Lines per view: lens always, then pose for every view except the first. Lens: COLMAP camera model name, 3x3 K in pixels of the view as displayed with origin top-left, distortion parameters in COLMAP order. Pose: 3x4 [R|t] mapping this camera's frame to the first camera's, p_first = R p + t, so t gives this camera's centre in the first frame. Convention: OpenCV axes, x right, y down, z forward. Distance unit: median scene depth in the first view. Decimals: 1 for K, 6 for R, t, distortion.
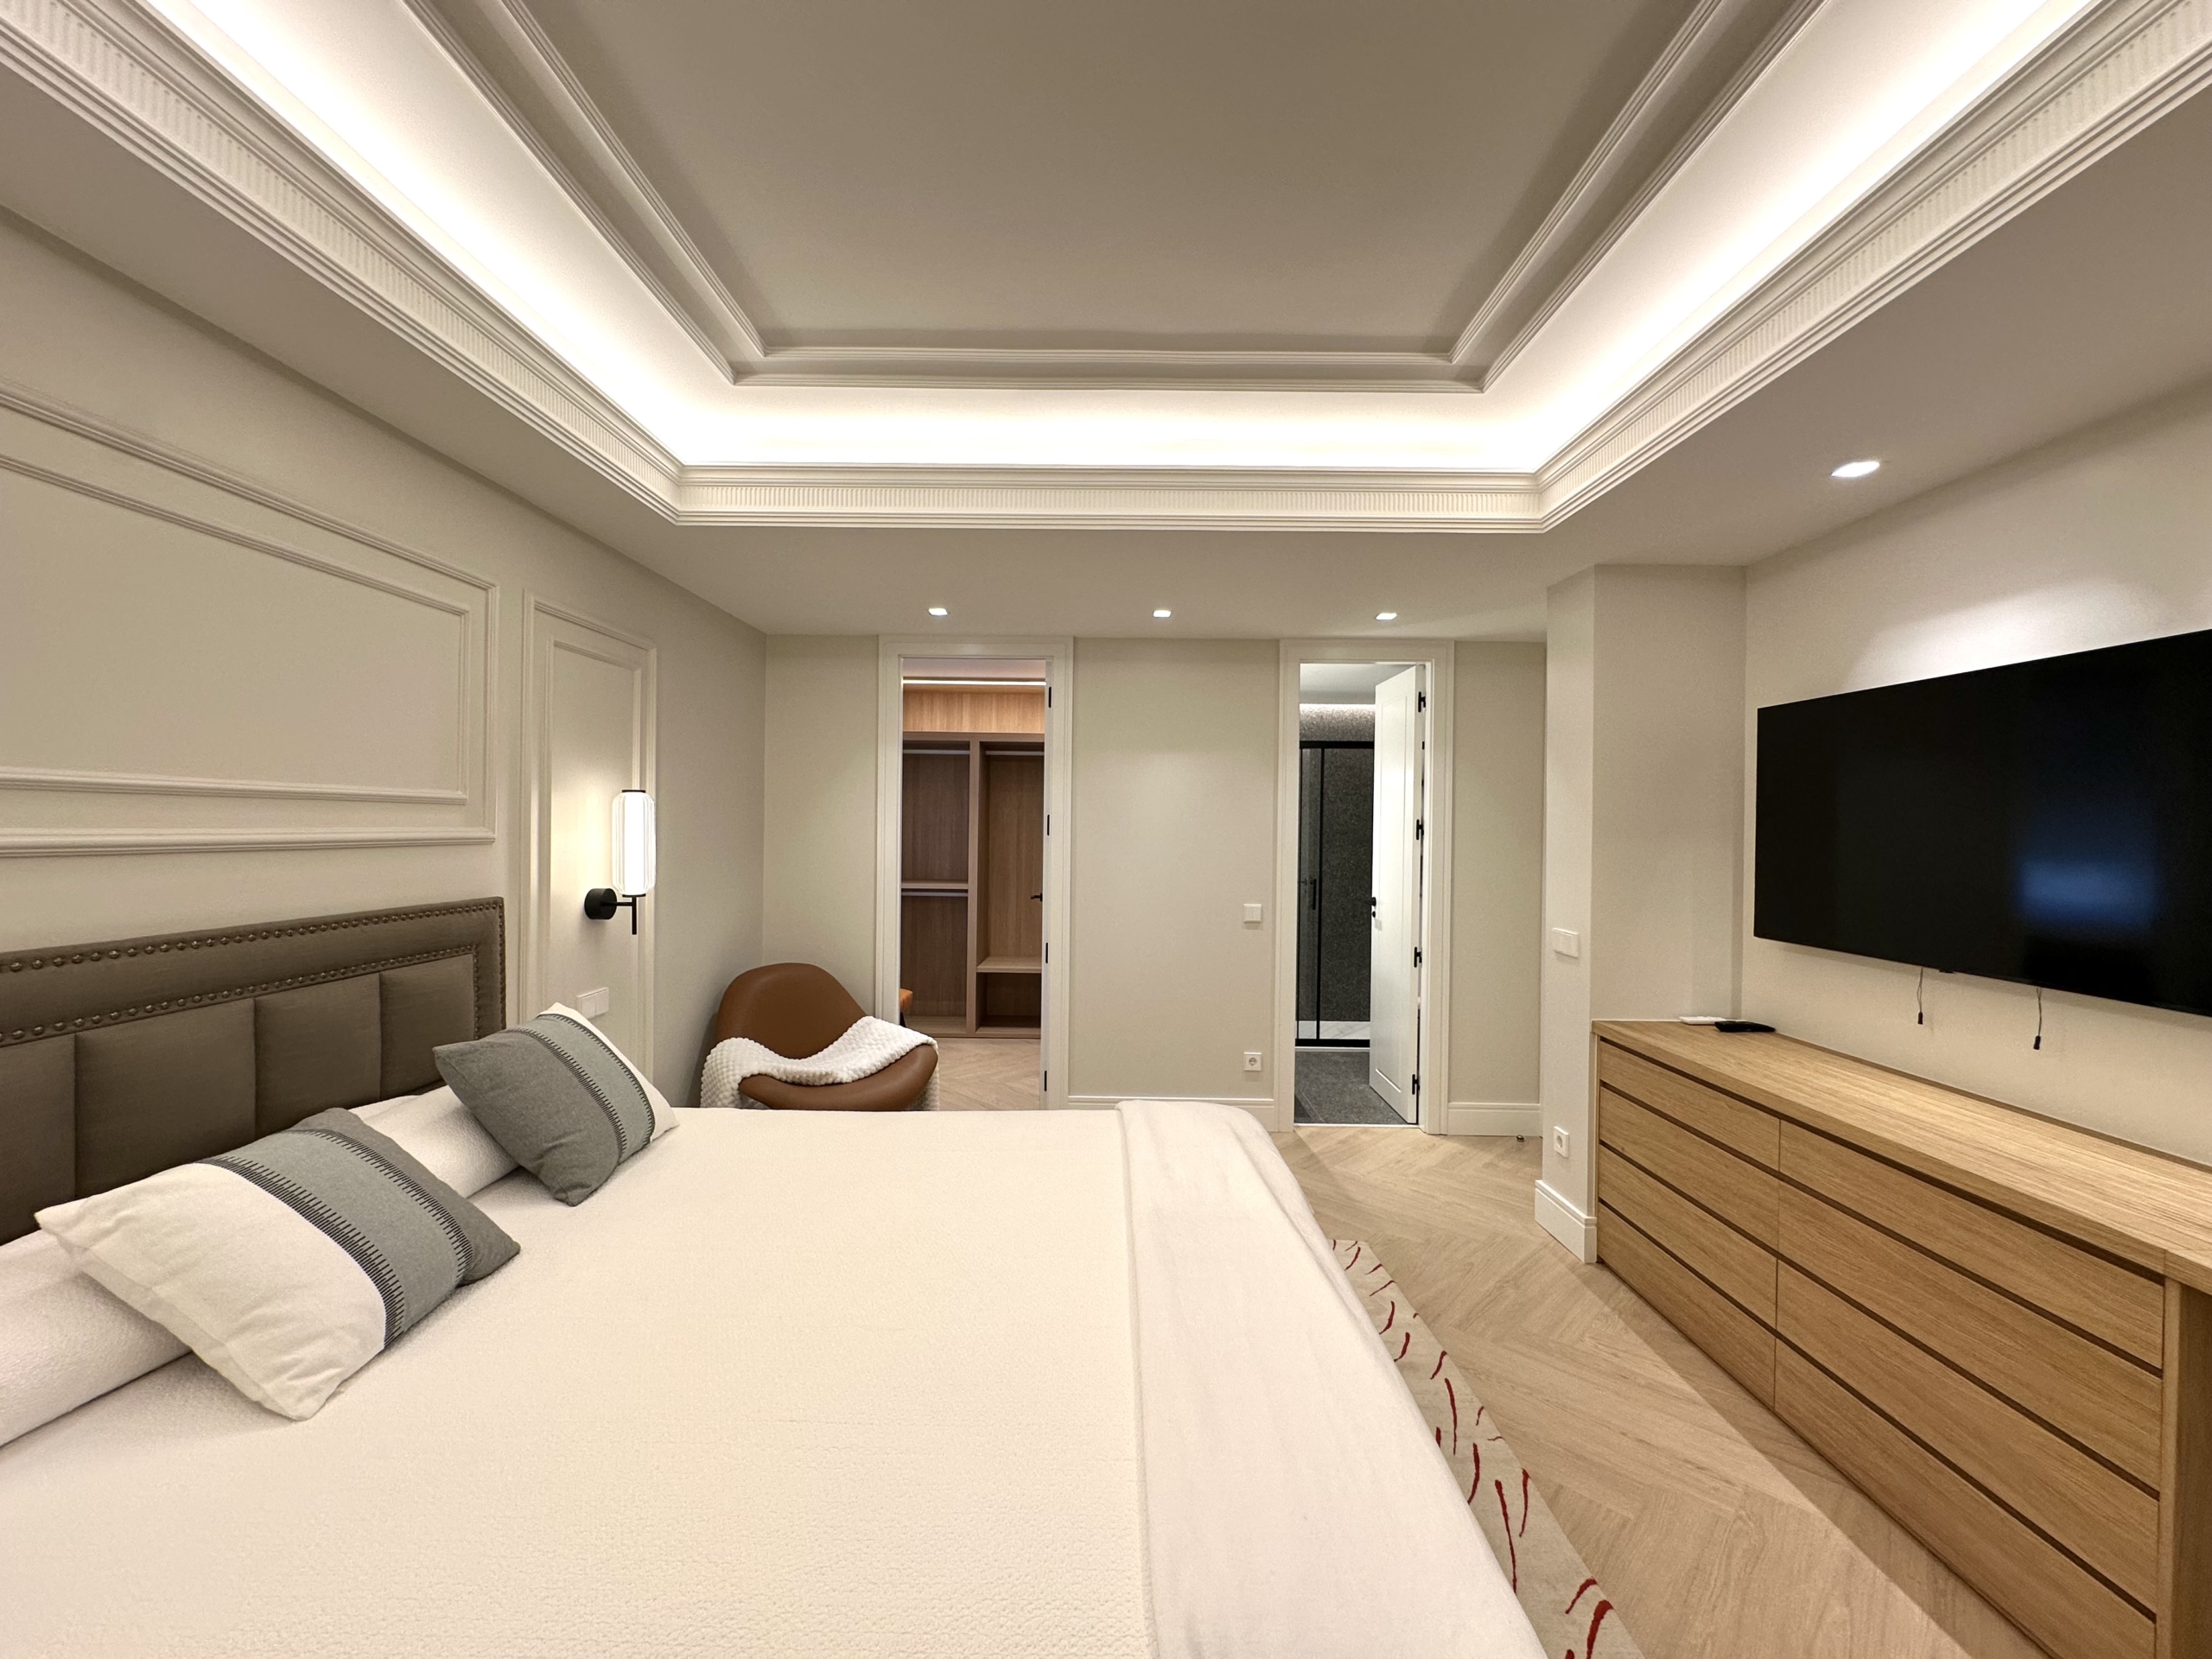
lens RADIAL K [[880.2, 0, 1105.8], [0, 880.2, 831.1], [0, 0, 1]] dist [-0.001568, 0.000051]
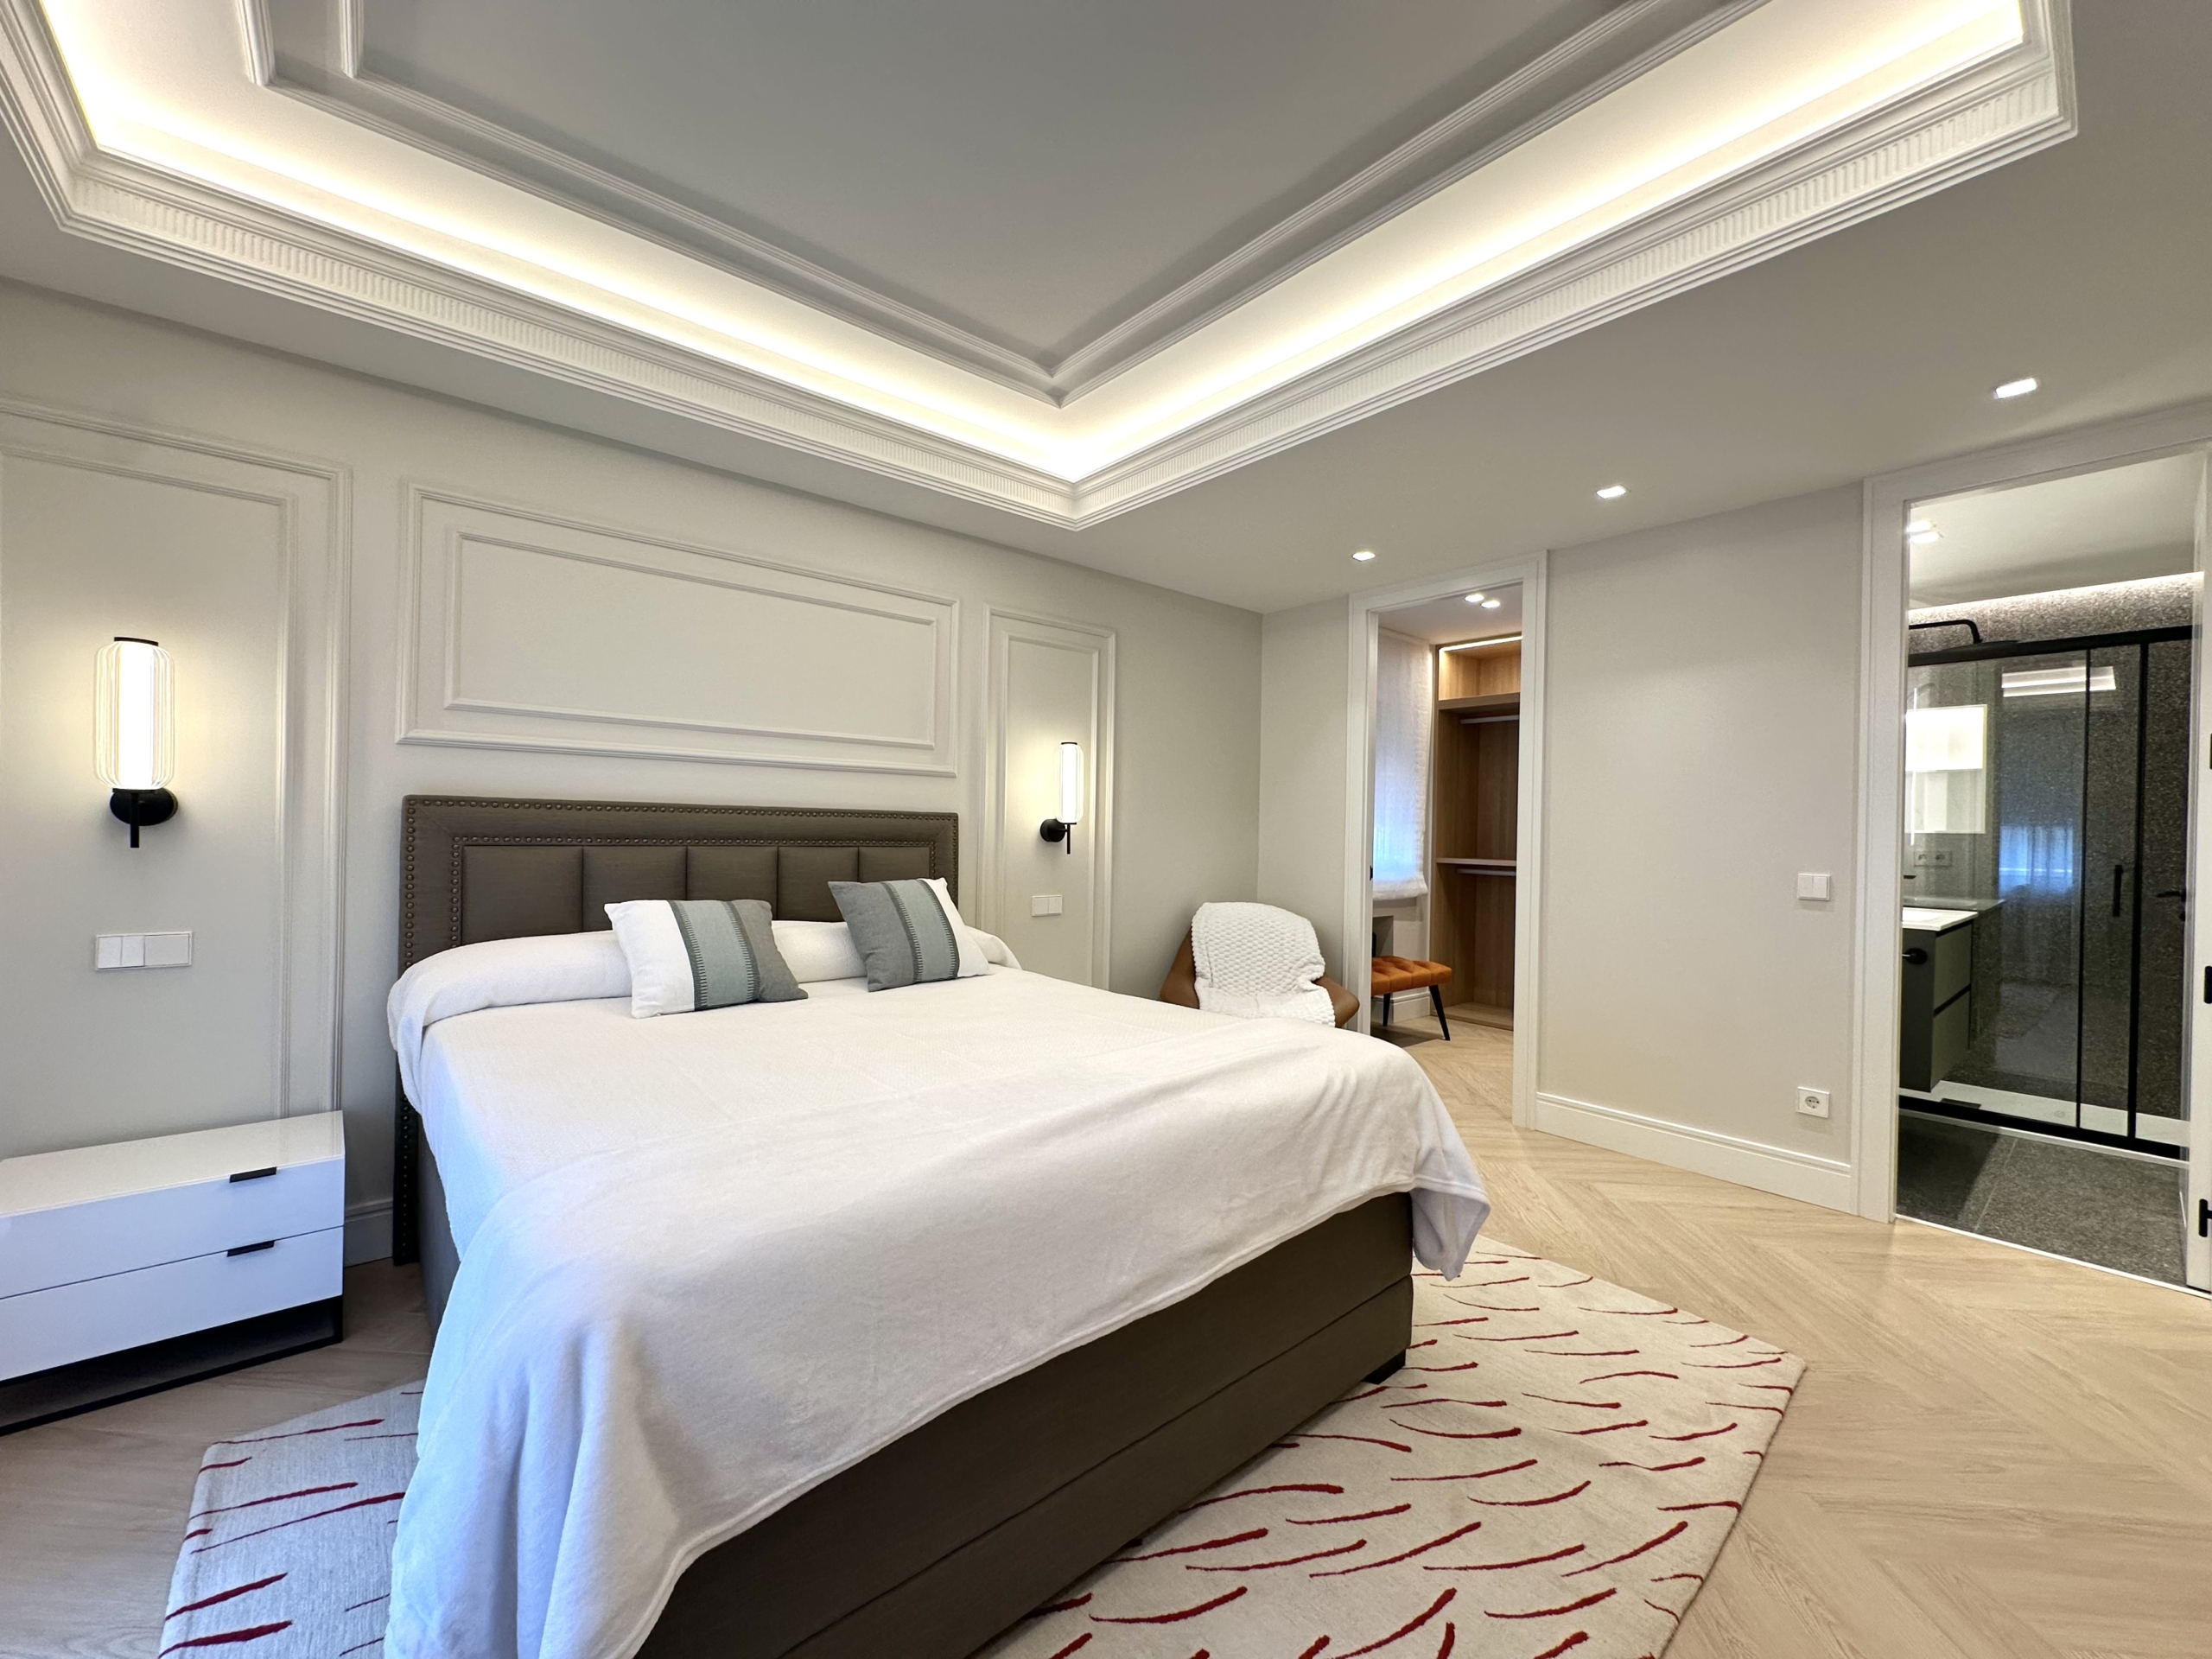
lens RADIAL K [[880.2, 0, 1106.8], [0, 880.2, 829.1], [0, 0, 1]] dist [-0.001568, 0.000051]
pose [[0.656769, -0.000545, -0.754092, 0.365446], [-0.014153, 0.999815, -0.013049, 0.073499], [0.753959, 0.019243, 0.656640, 0.143663]]
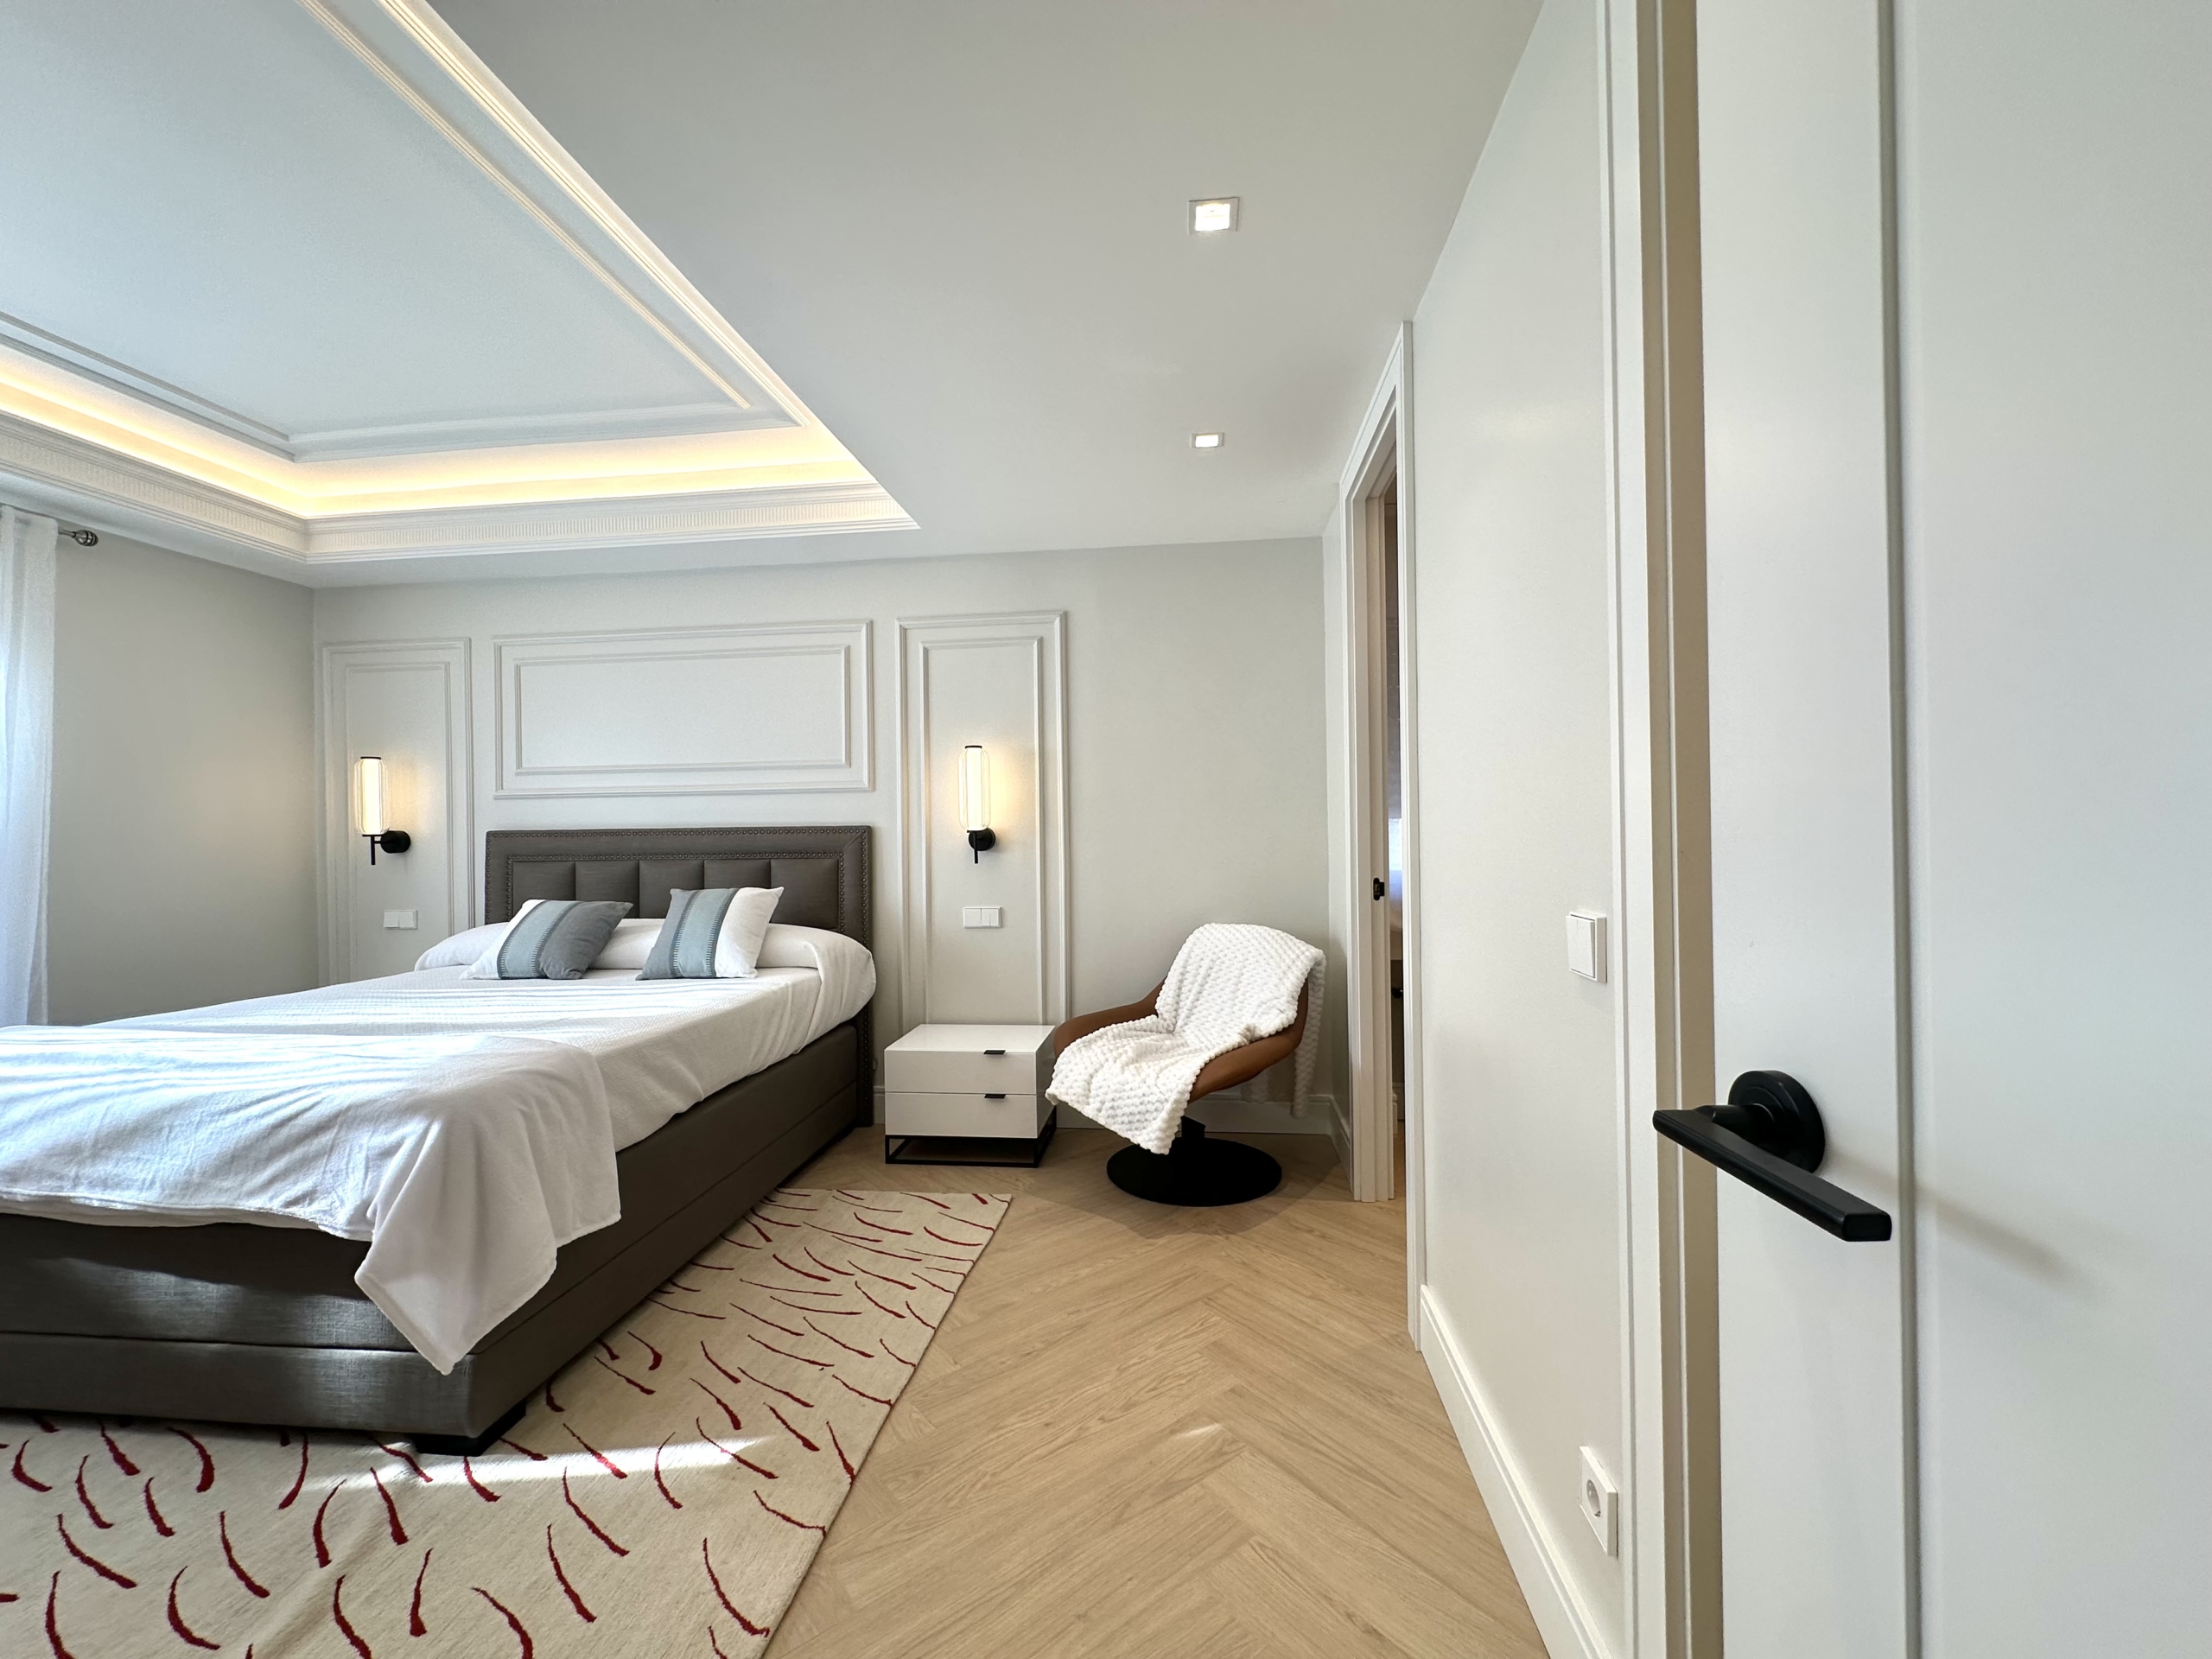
lens RADIAL K [[880.2, 0, 1103.4], [0, 880.2, 834.8], [0, 0, 1]] dist [-0.001568, 0.000051]
pose [[-0.099831, -0.006836, -0.994981, 0.508700], [0.009519, 0.999924, -0.007825, 0.066901], [0.994959, -0.010252, -0.099758, 0.987930]]
